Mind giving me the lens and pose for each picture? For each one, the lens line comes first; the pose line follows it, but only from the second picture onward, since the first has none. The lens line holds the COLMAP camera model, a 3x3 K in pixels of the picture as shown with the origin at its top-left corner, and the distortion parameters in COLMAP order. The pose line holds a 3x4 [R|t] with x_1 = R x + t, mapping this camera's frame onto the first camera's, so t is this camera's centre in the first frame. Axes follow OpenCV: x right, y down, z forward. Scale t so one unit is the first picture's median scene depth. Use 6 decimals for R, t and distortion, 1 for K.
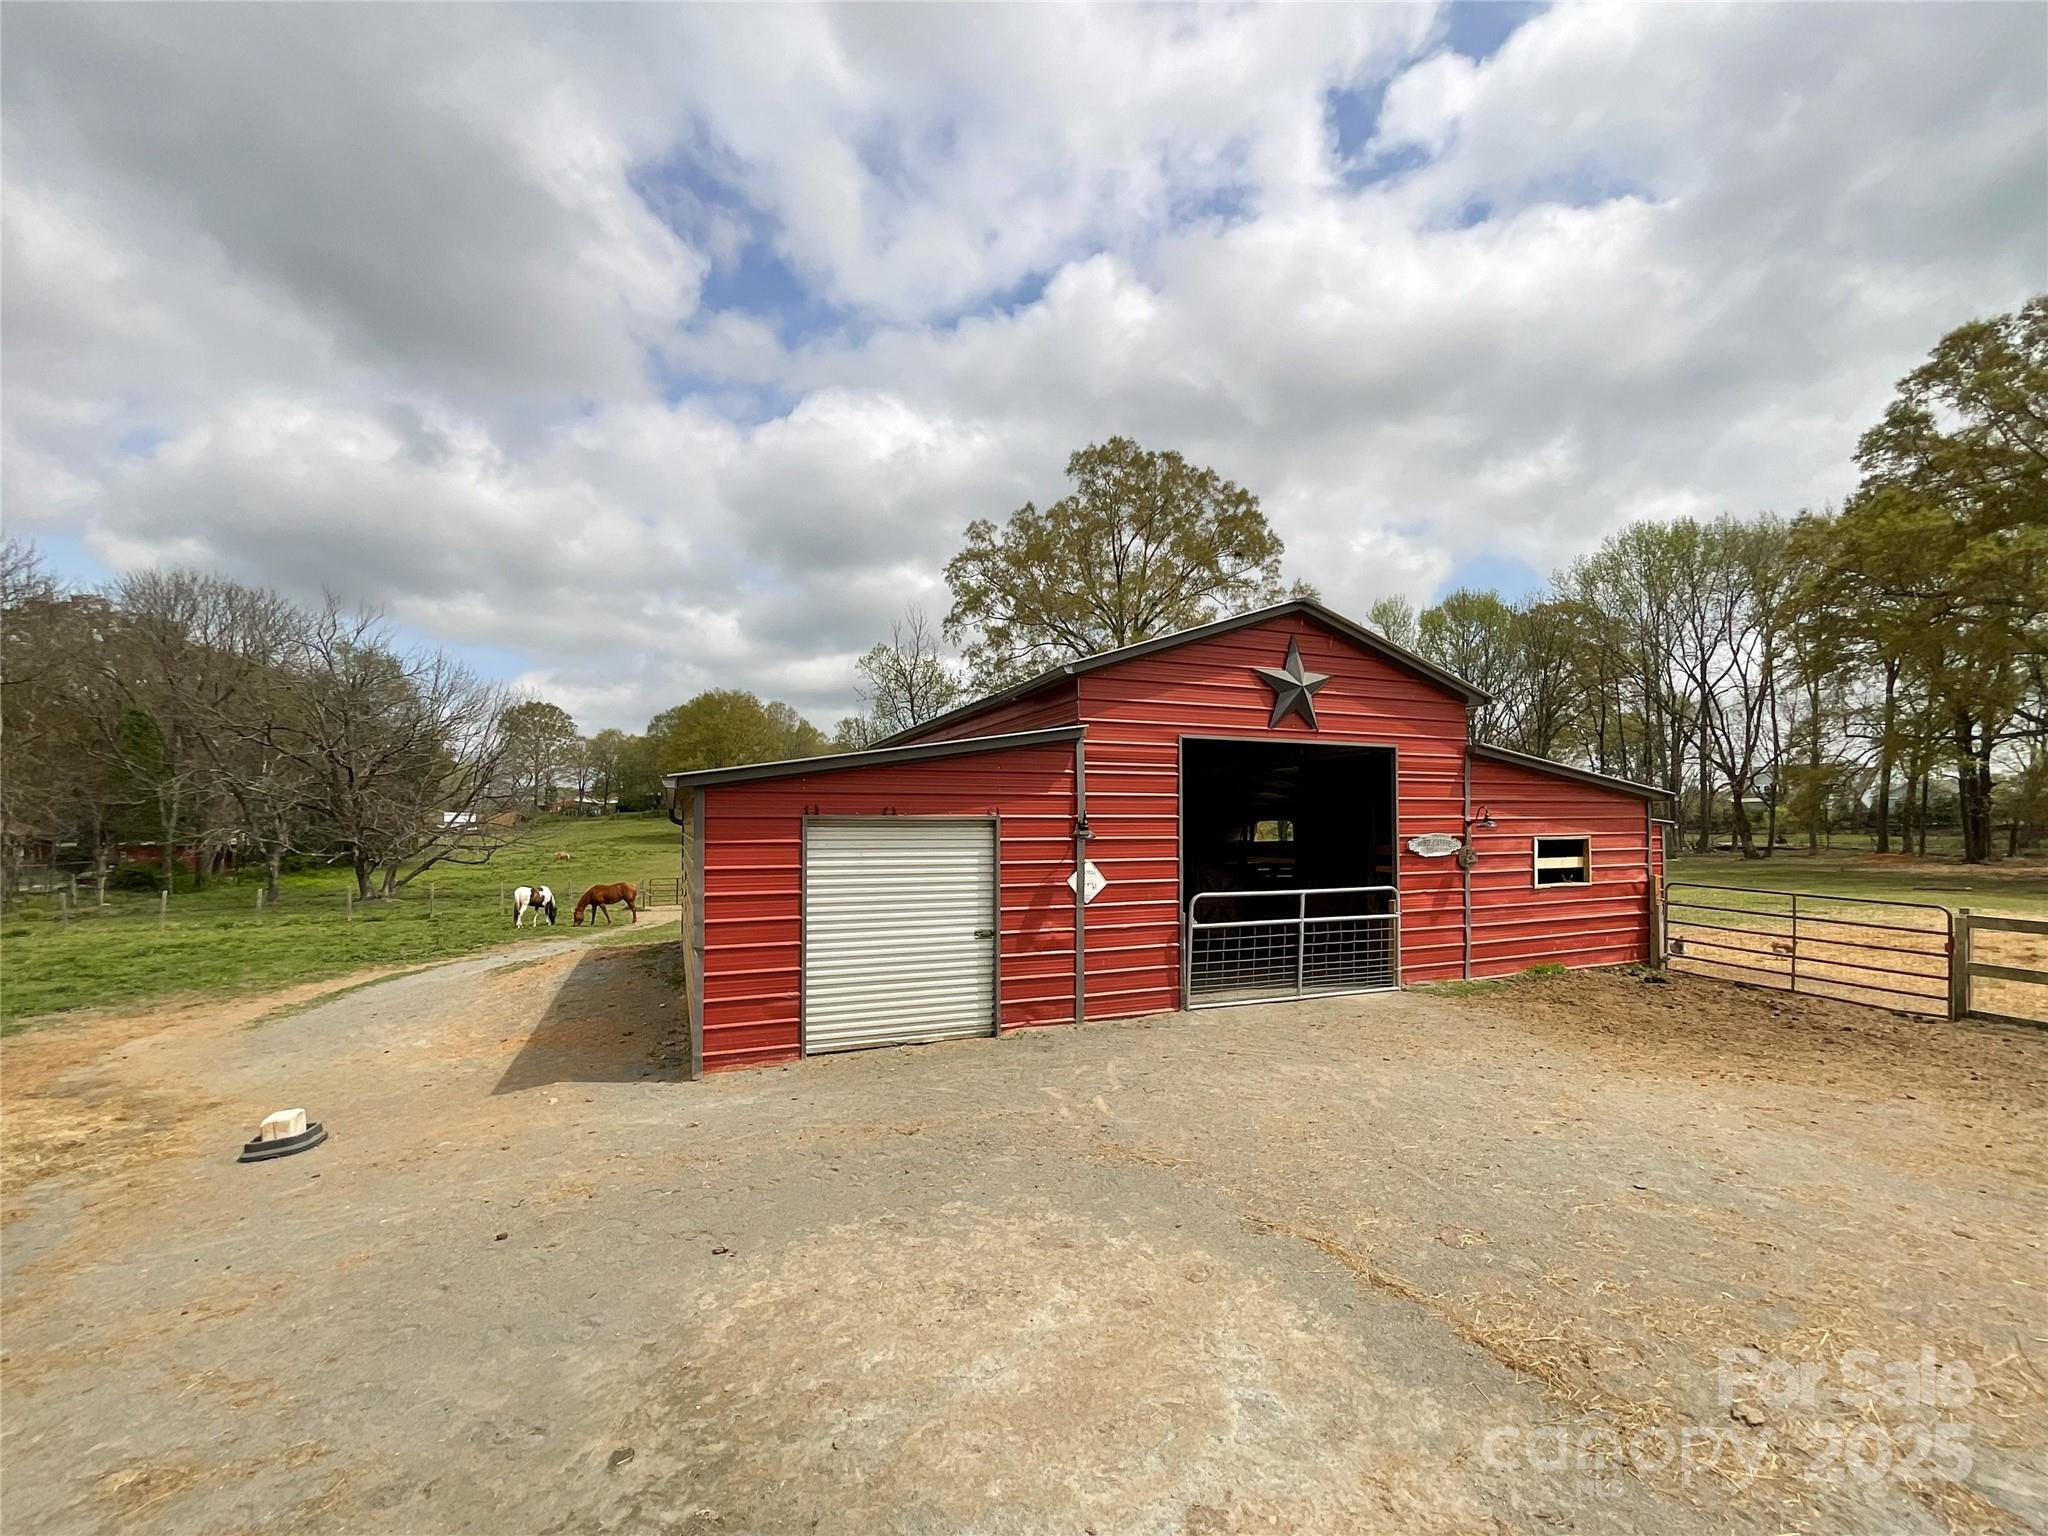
lens RADIAL K [[930.2, 0, 1036.5], [0, 930.2, 821.6], [0, 0, 1]] dist [-0.027288, 0.011337]
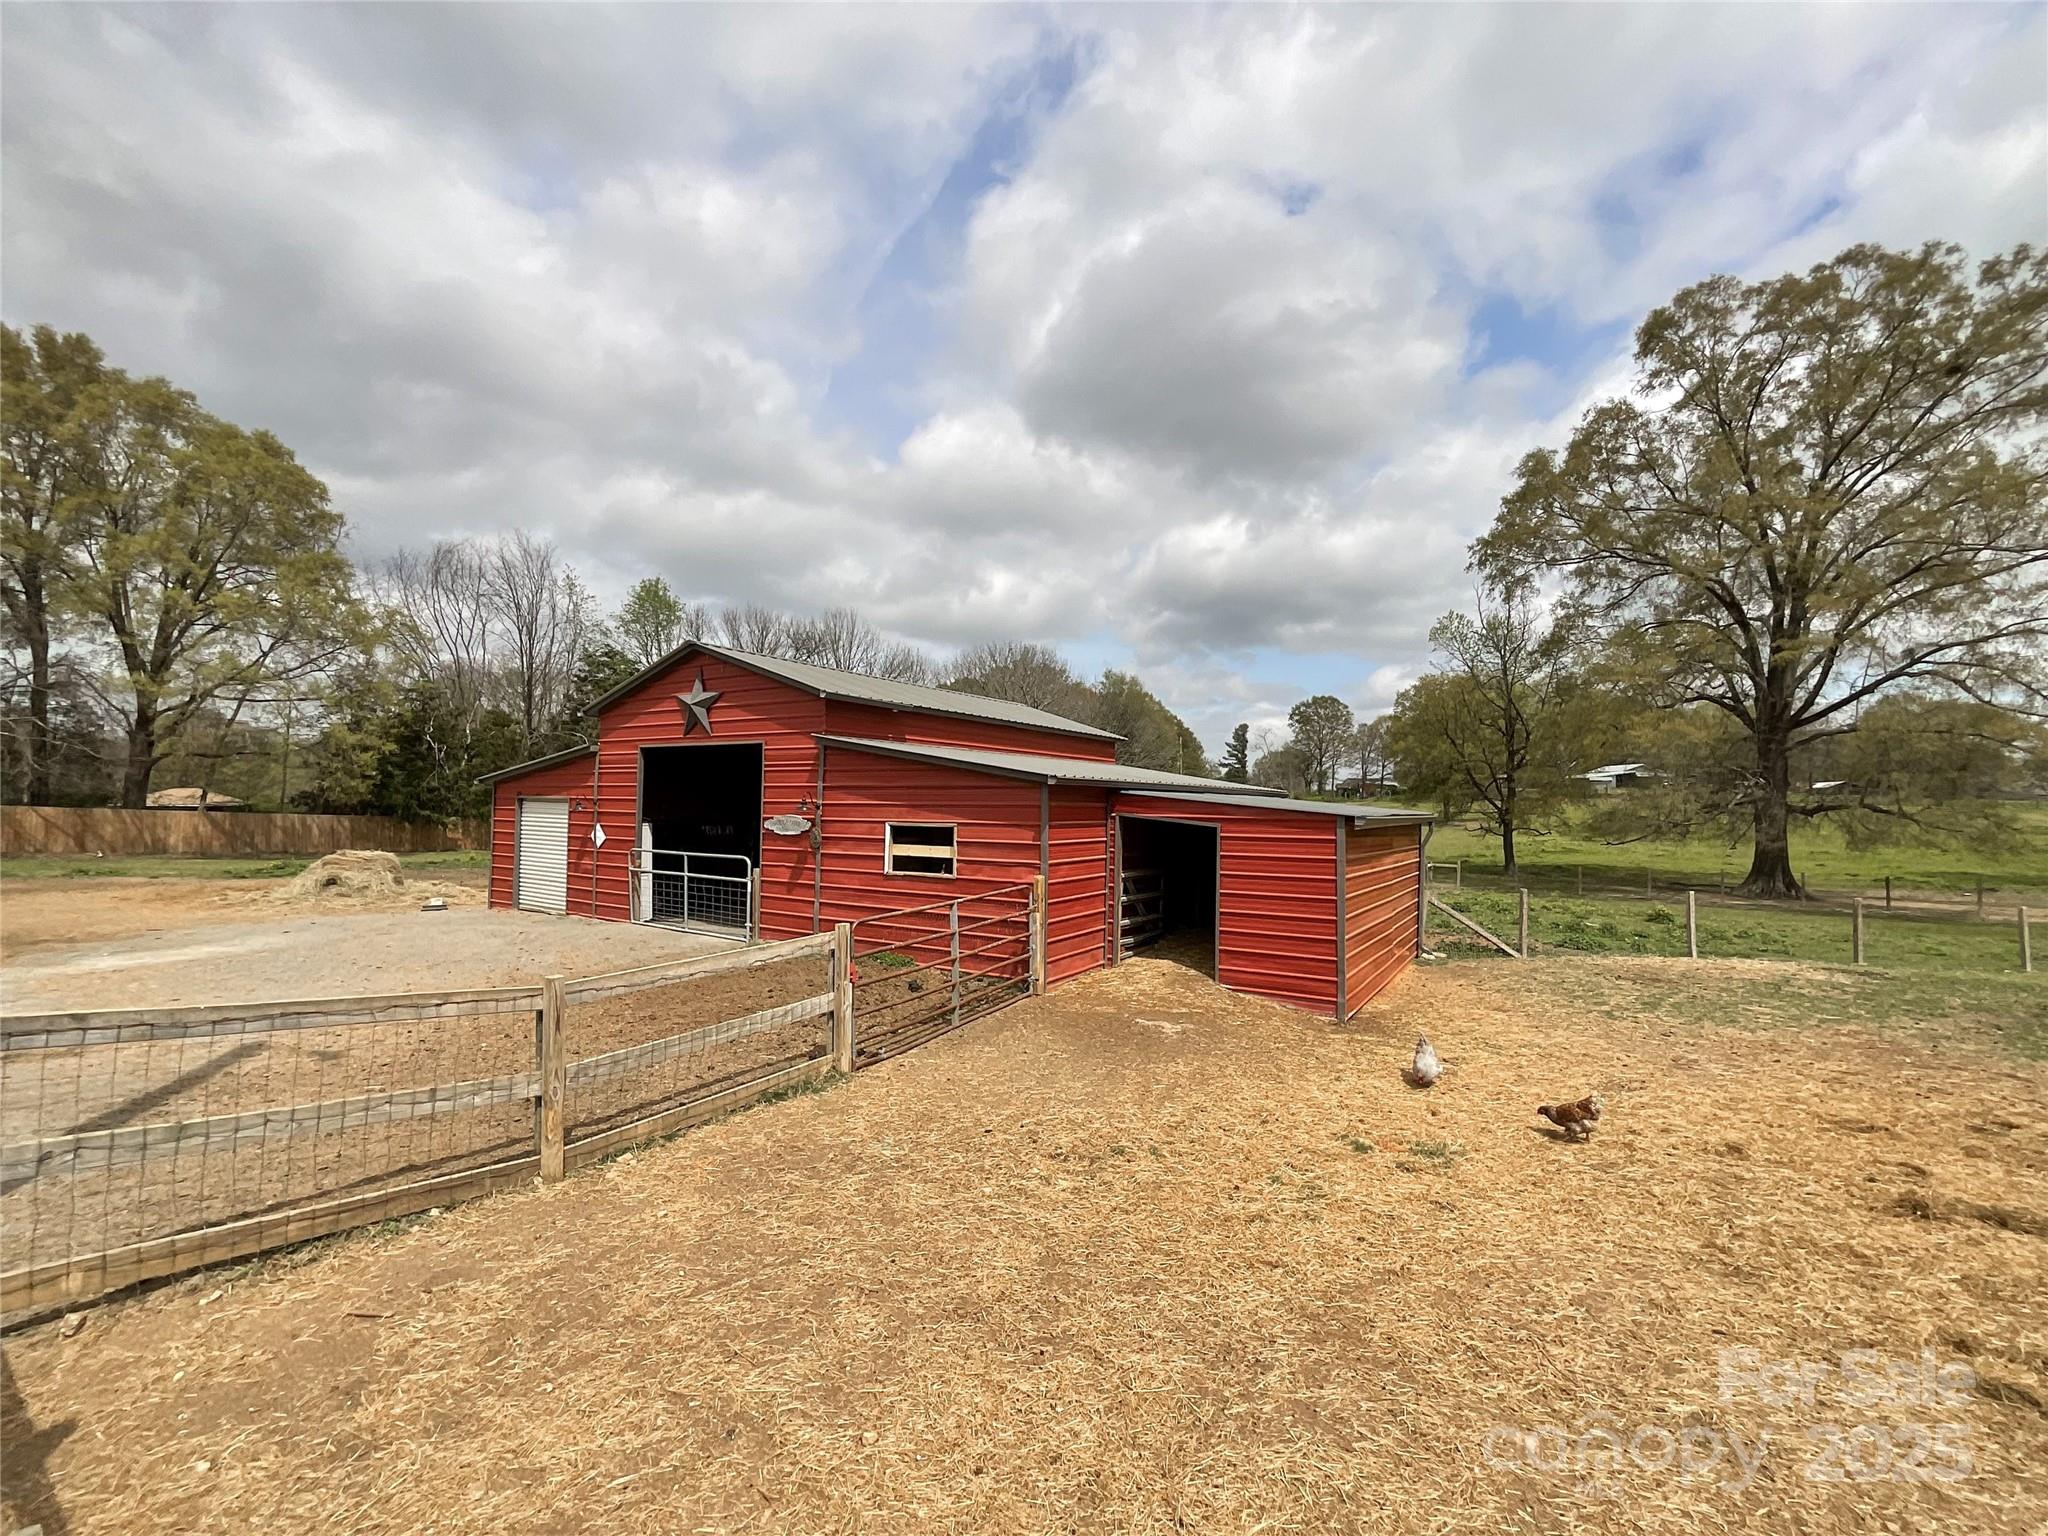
lens RADIAL K [[822.5, 0, 1024.0], [0, 822.5, 768.0], [0, 0, 1]] dist [-0.010639, 0.000079]
pose [[0.547161, -0.025710, -0.836632, 1.477711], [-0.010320, 0.999245, -0.037456, -0.010335], [0.836964, 0.029128, 0.546483, 0.697398]]
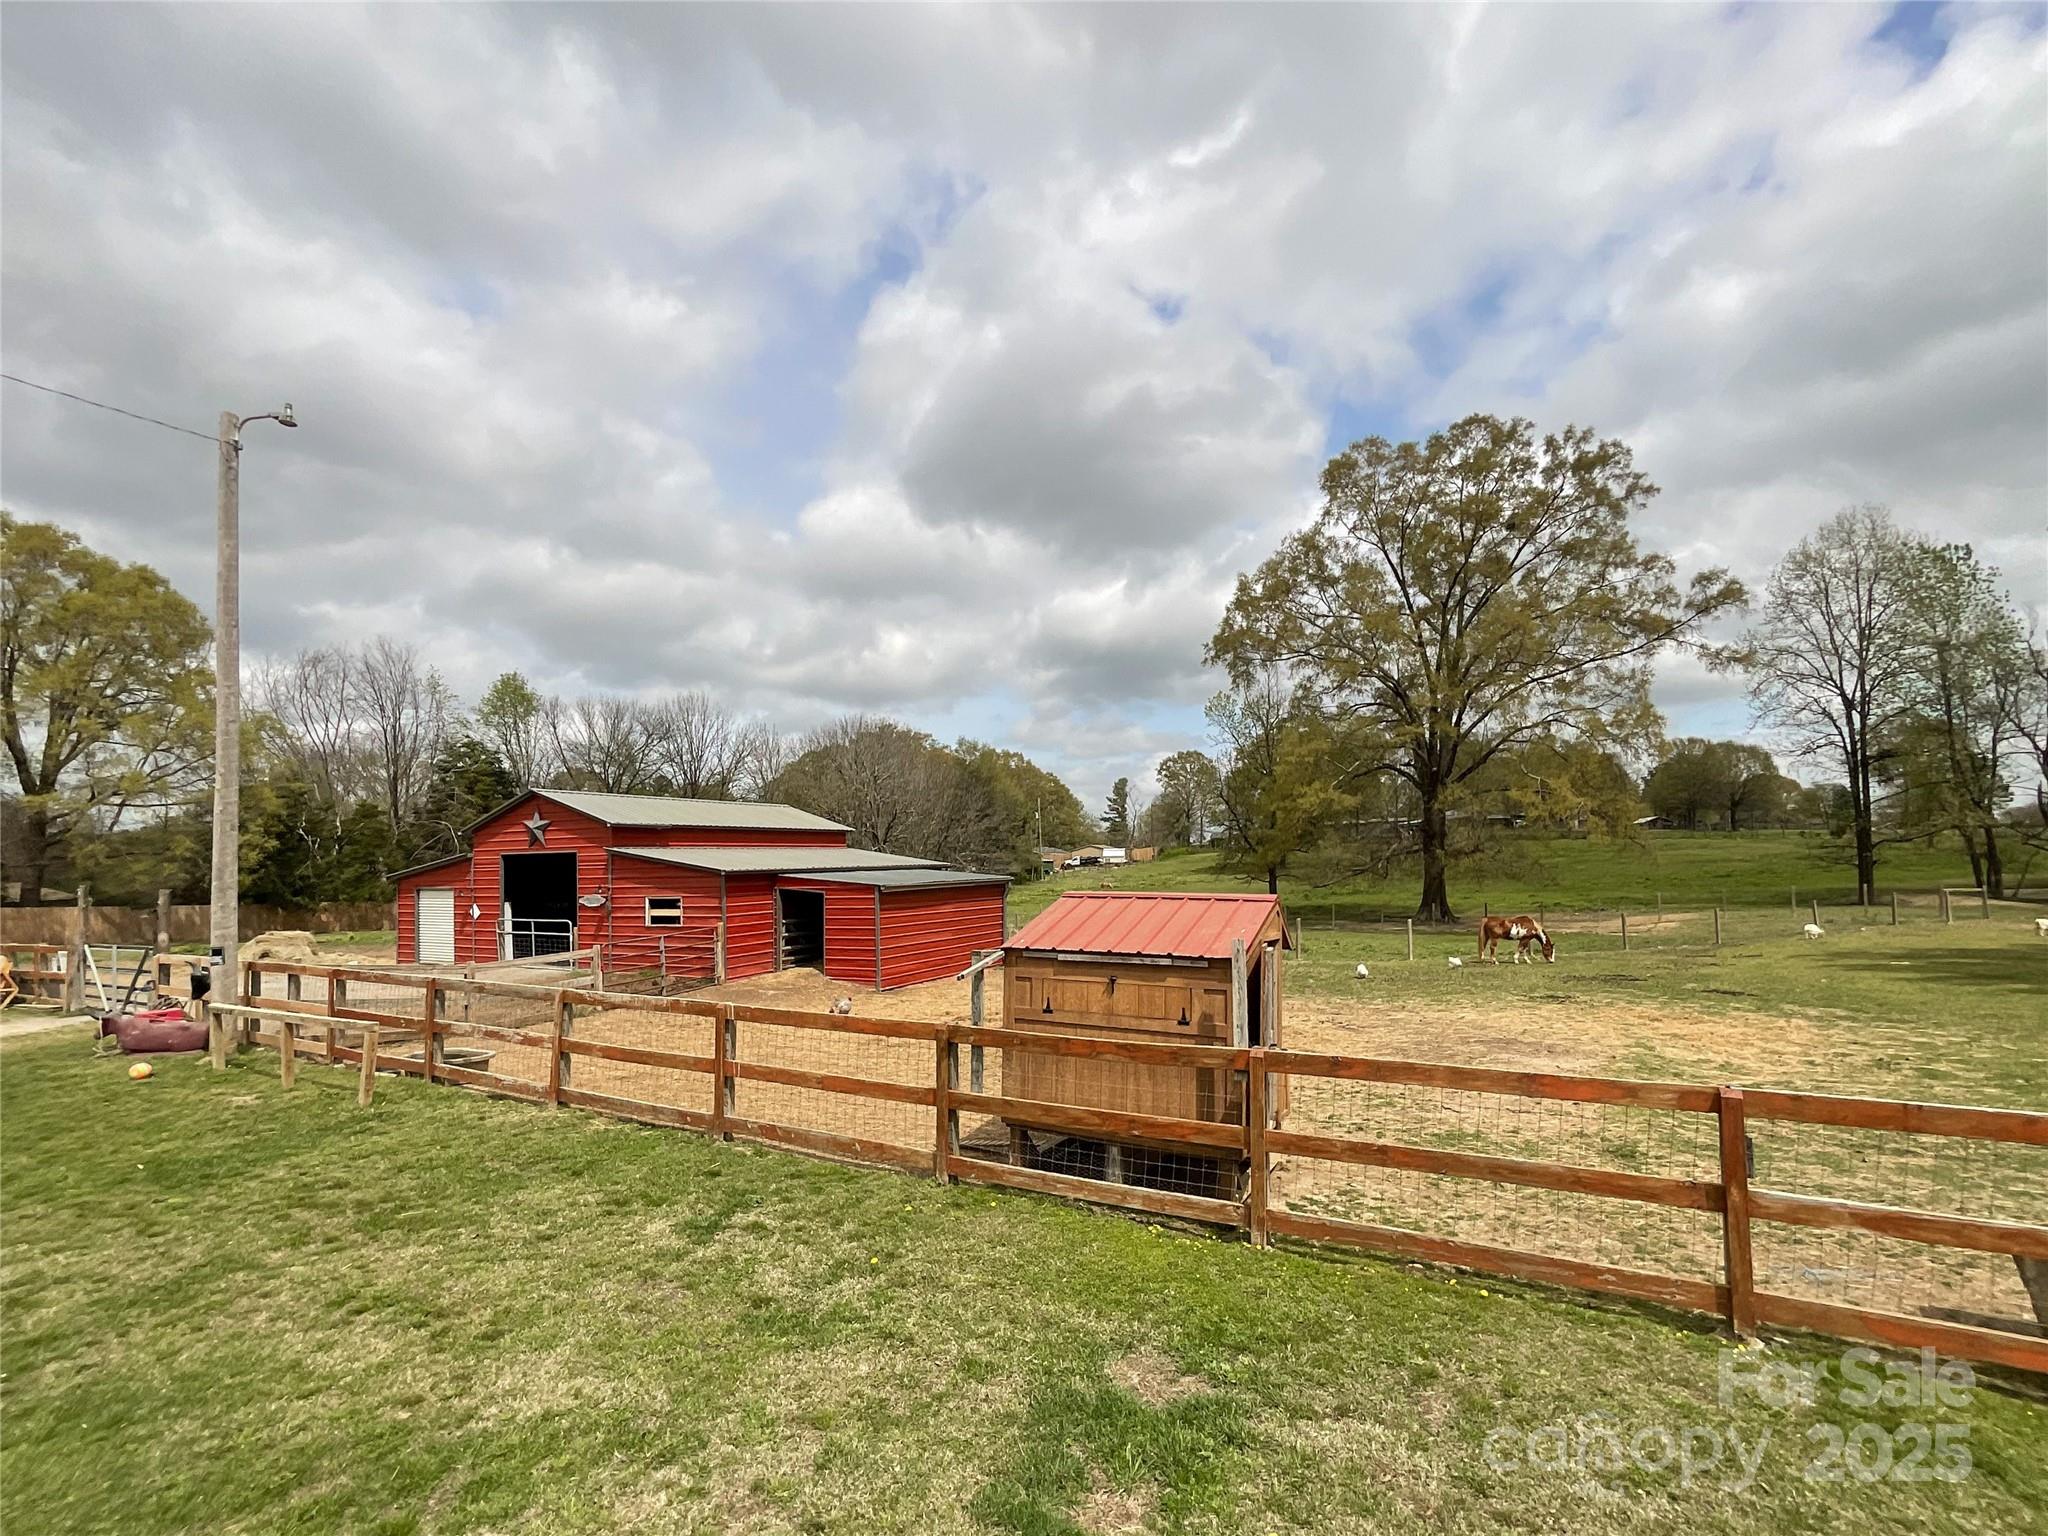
lens RADIAL K [[930.2, 0, 1036.5], [0, 930.2, 821.6], [0, 0, 1]] dist [-0.027288, 0.011337]
pose [[0.615417, -0.041811, -0.787092, 2.611234], [0.025838, 0.999126, -0.032872, -0.054350], [0.787778, -0.000107, 0.615959, 0.543352]]
